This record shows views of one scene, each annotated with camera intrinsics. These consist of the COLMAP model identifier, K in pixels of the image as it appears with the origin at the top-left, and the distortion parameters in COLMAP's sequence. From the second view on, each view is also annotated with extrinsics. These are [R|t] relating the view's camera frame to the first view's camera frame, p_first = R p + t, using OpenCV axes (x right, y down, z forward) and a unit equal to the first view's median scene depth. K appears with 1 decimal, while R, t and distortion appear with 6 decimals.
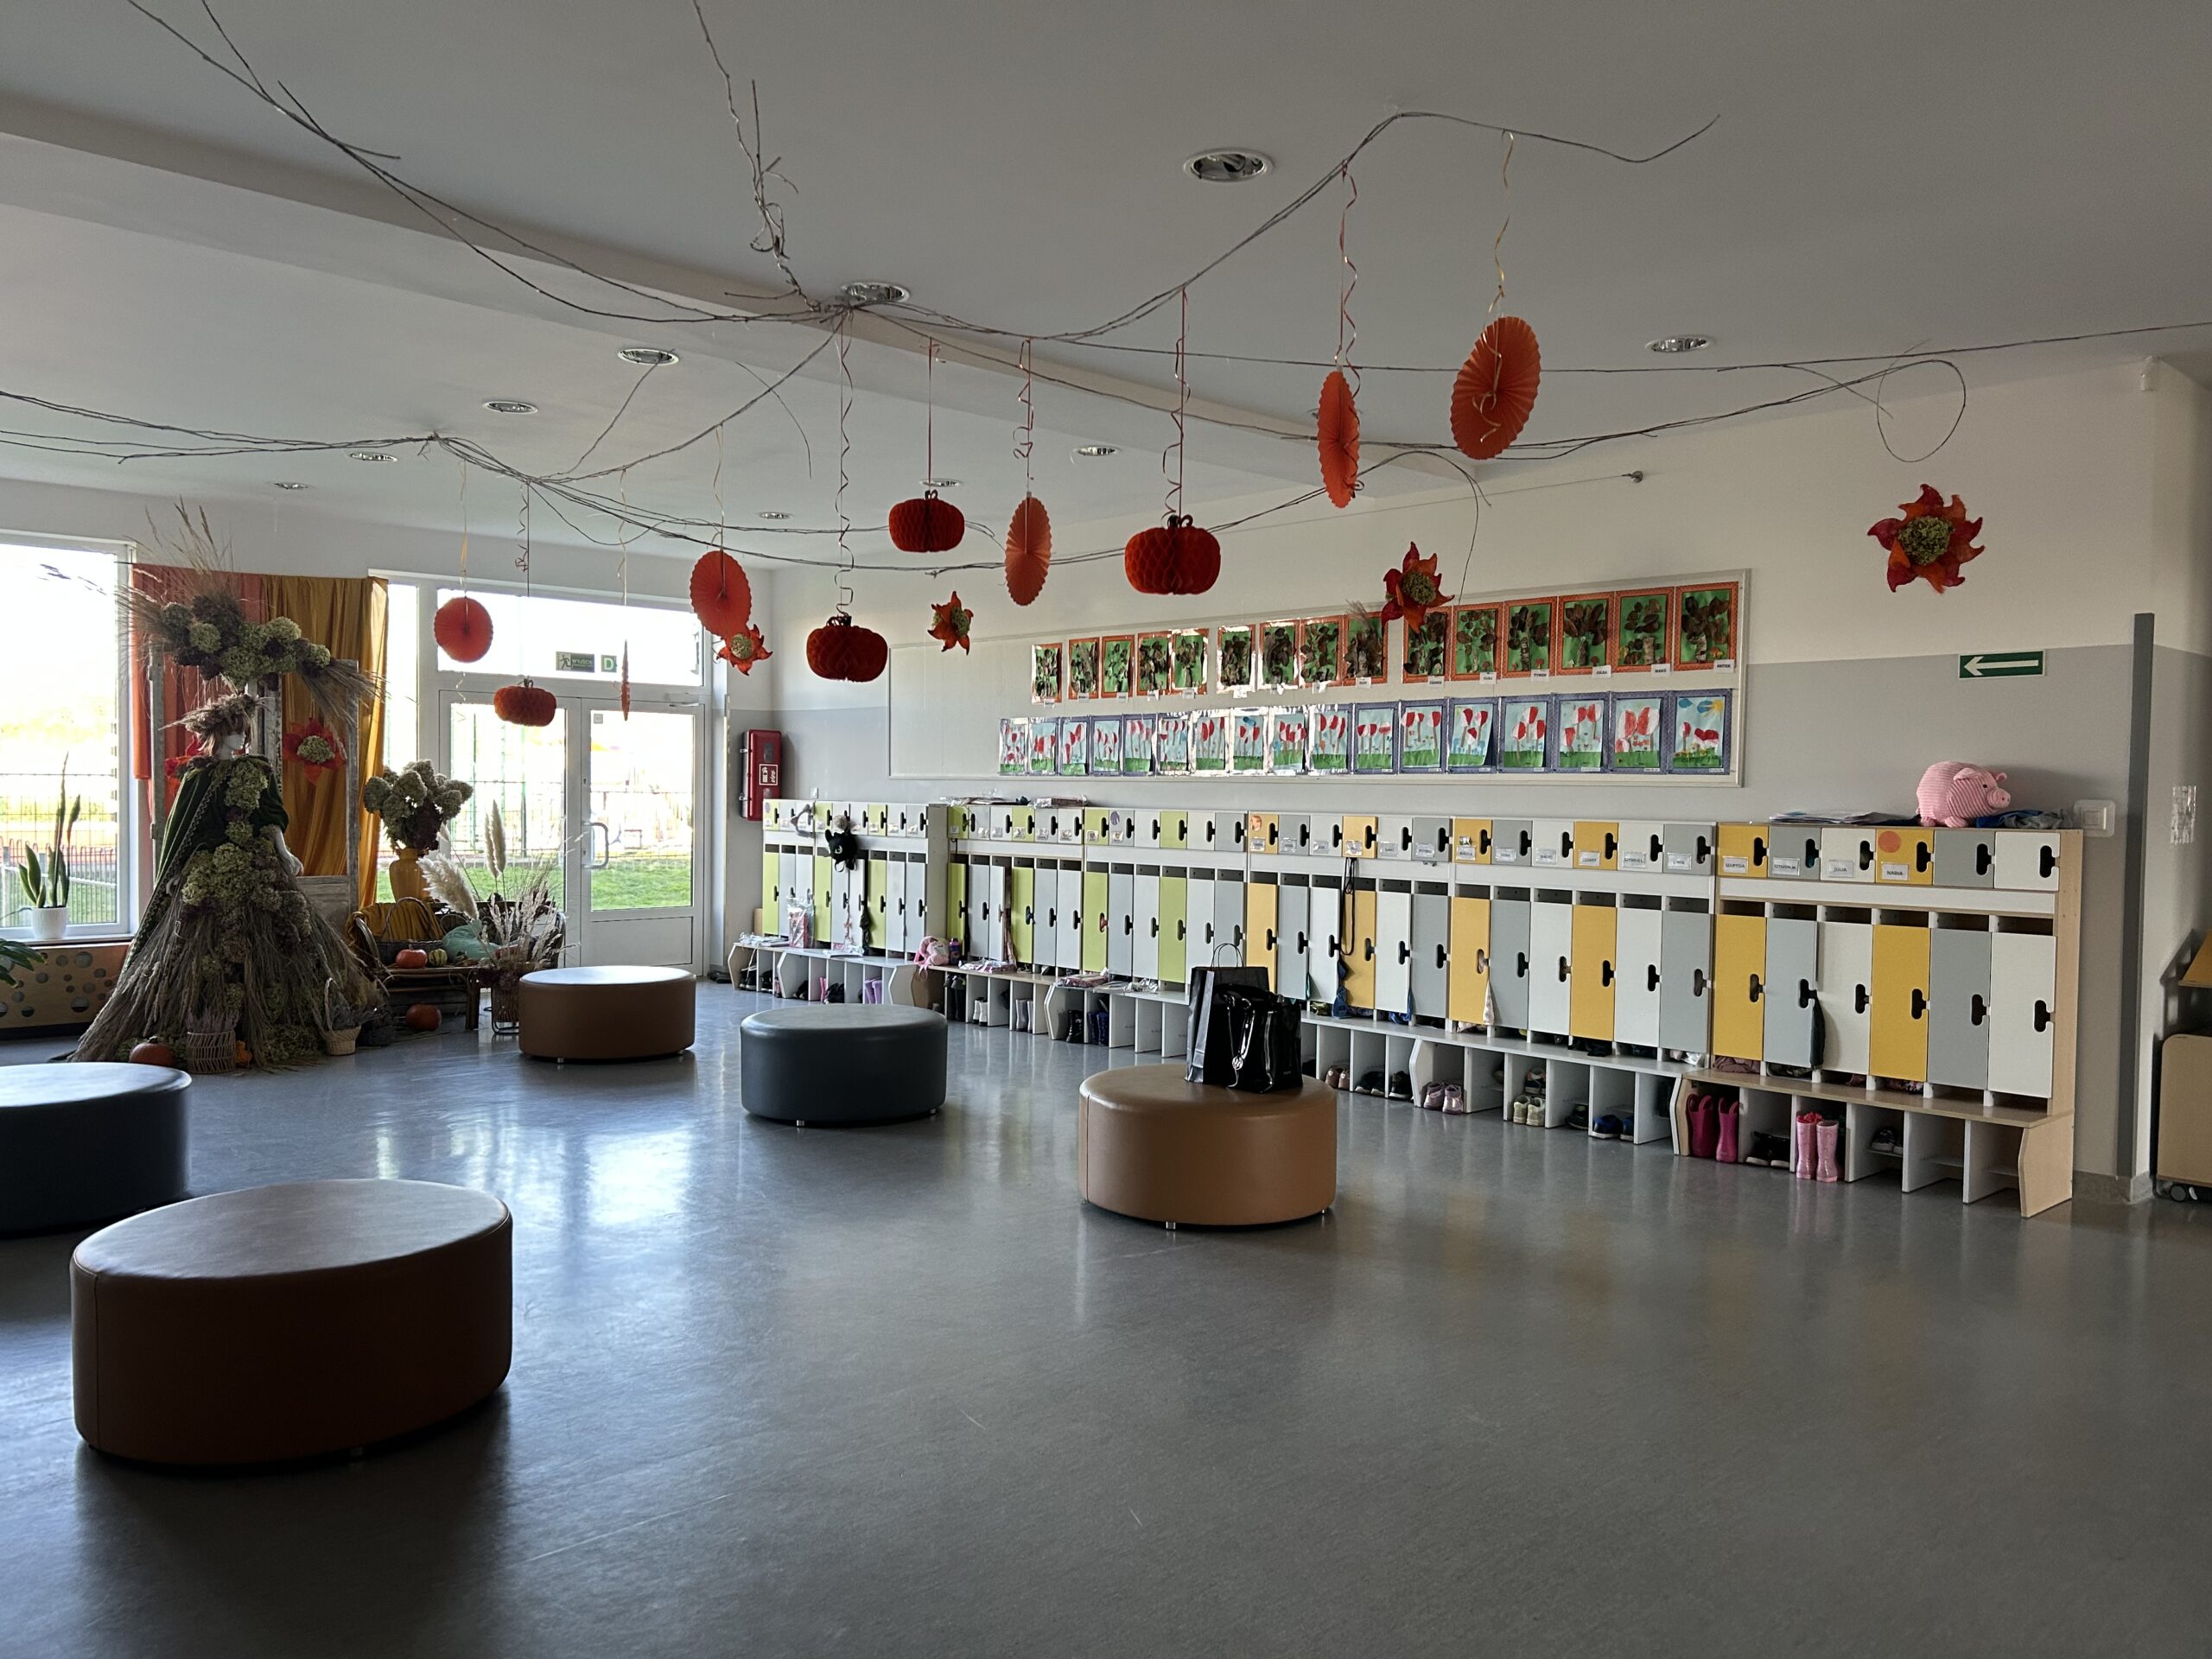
lens RADIAL K [[1672.6, 0, 1106.0], [0, 1672.6, 829.5], [0, 0, 1]] dist [0.133546, -0.186393]
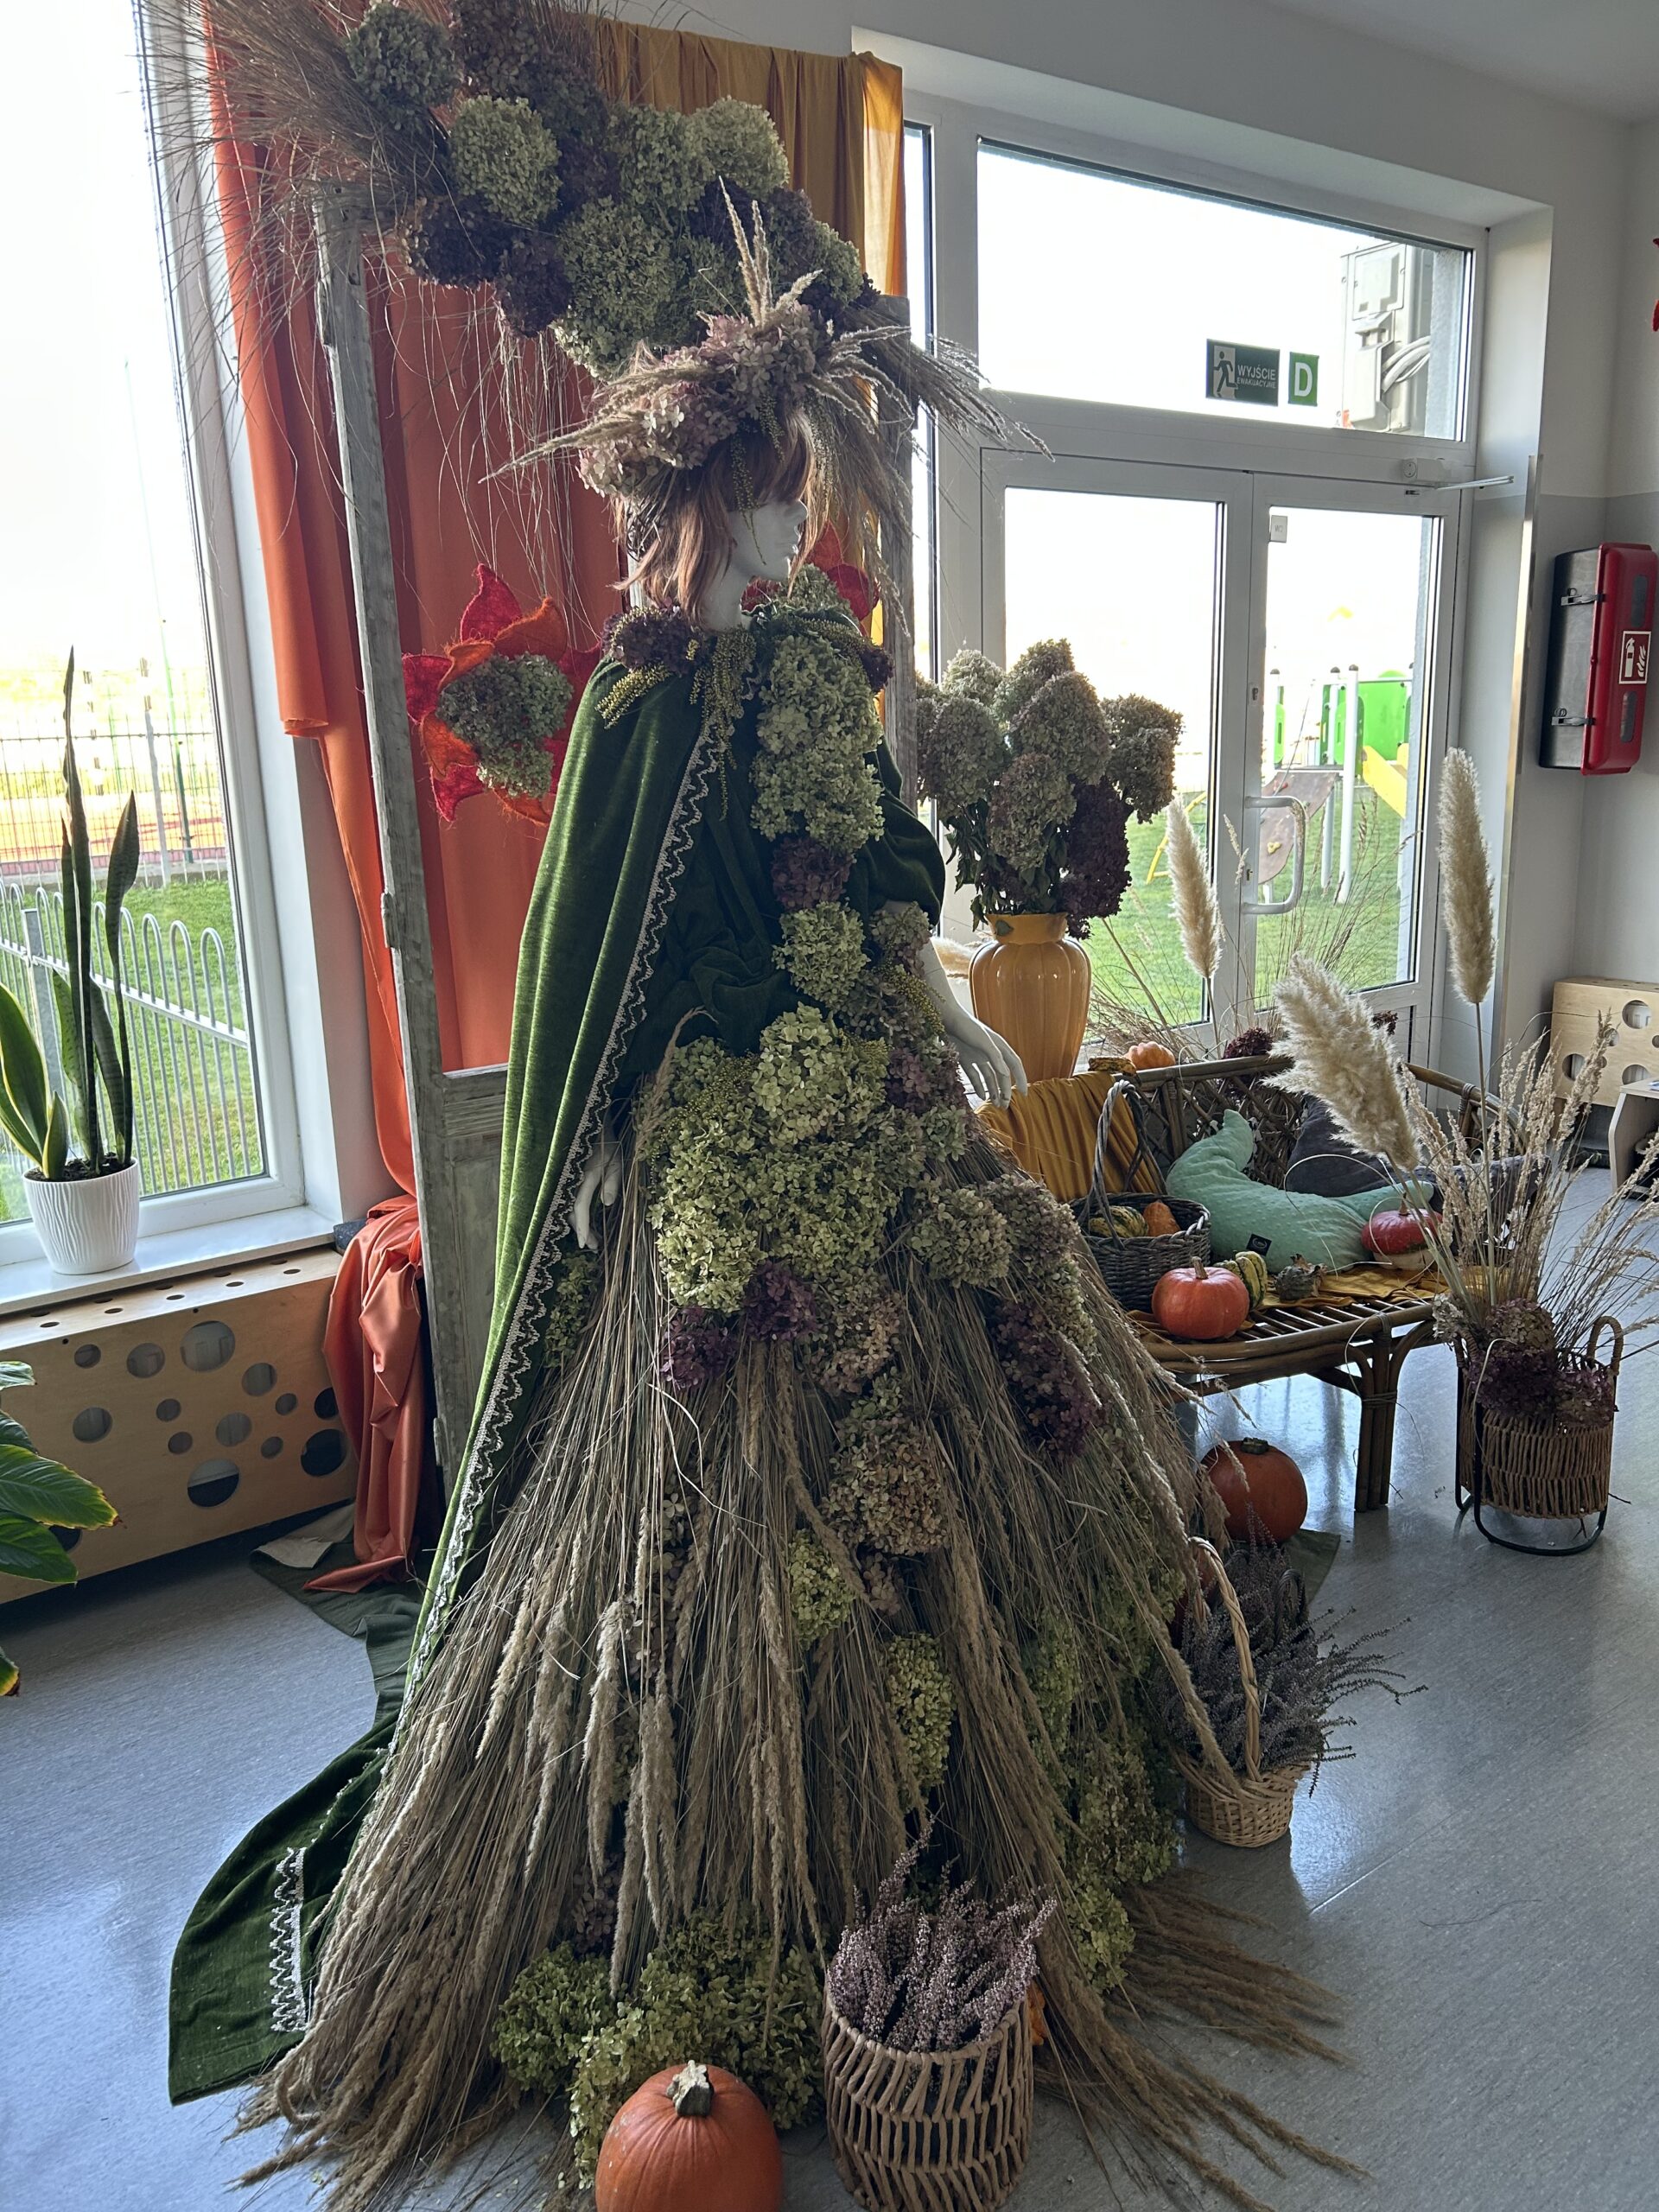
lens RADIAL K [[1672.6, 0, 829.5], [0, 1672.6, 1106.0], [0, 0, 1]] dist [0.133546, -0.186393]
pose [[0.991329, -0.014861, -0.130557, -0.450978], [0.040703, 0.979443, 0.197573, -0.021420], [0.124937, -0.201174, 0.971555, 0.733981]]
